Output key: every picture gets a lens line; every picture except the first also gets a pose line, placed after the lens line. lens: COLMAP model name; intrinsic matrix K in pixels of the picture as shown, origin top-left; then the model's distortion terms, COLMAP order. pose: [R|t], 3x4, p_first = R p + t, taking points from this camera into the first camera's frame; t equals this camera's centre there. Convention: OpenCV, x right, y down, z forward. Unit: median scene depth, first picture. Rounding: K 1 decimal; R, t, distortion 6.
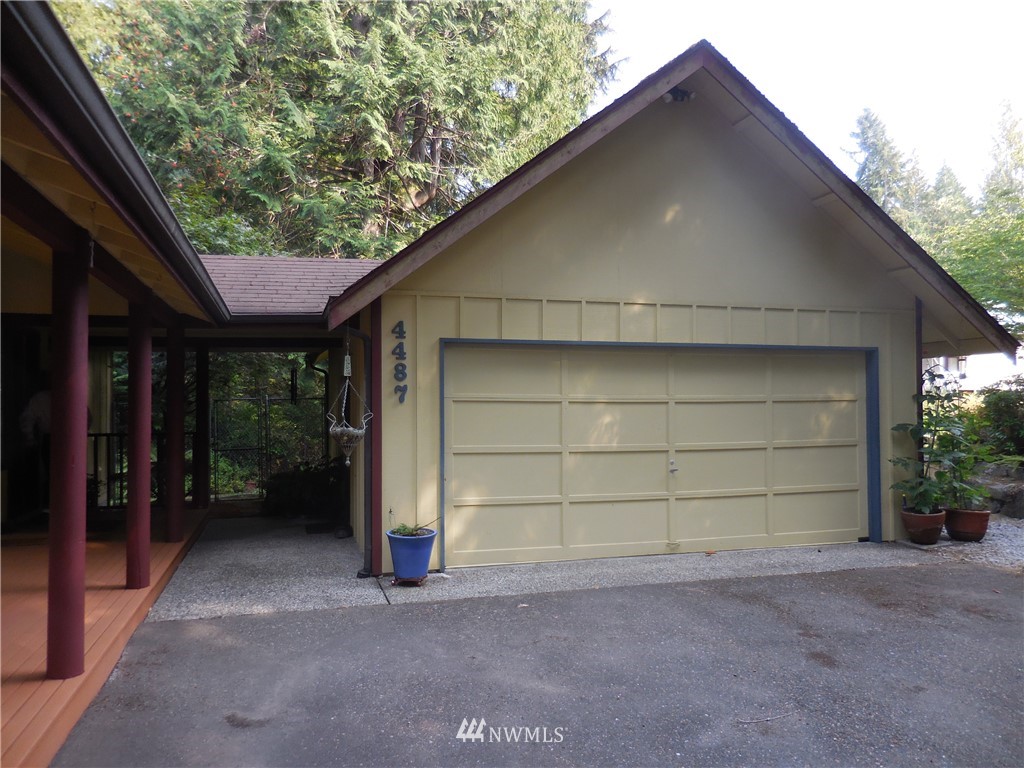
lens RADIAL K [[770.8, 0, 514.4], [0, 770.8, 383.1], [0, 0, 1]] dist [-0.004895, 0.006546]
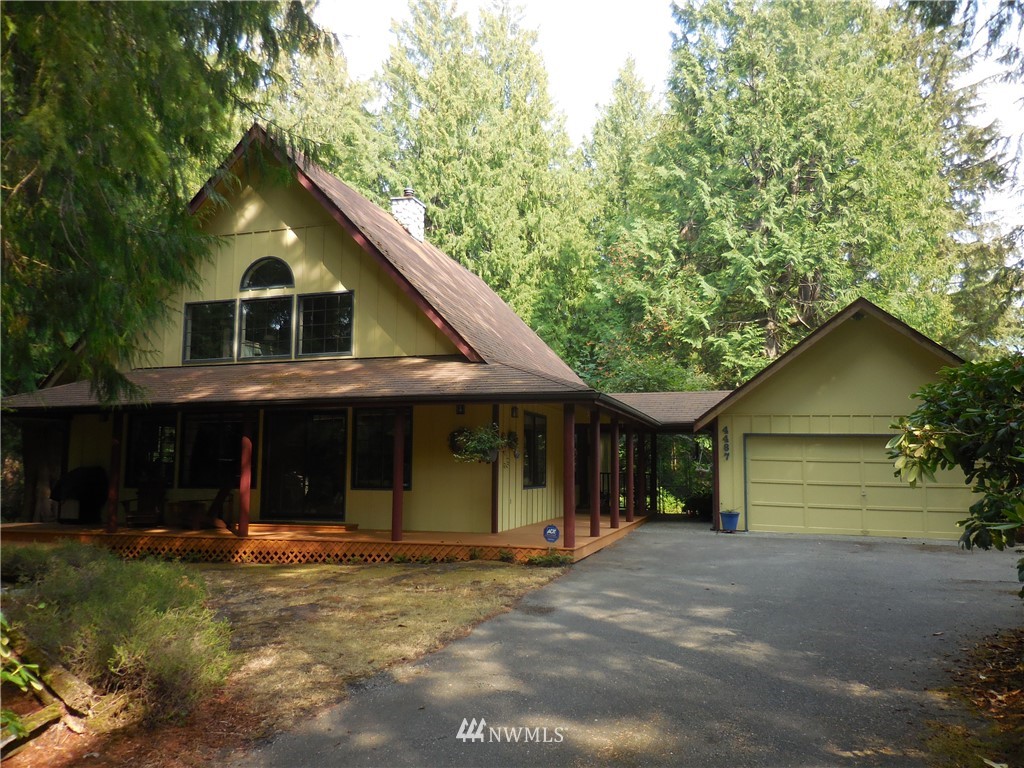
lens RADIAL K [[770.8, 0, 513.7], [0, 770.8, 384.1], [0, 0, 1]] dist [-0.004895, 0.006546]
pose [[0.833391, -0.041291, -0.551139, 0.488898], [-0.004517, 0.996663, -0.081499, -0.009673], [0.552665, 0.070410, 0.830424, -1.068567]]
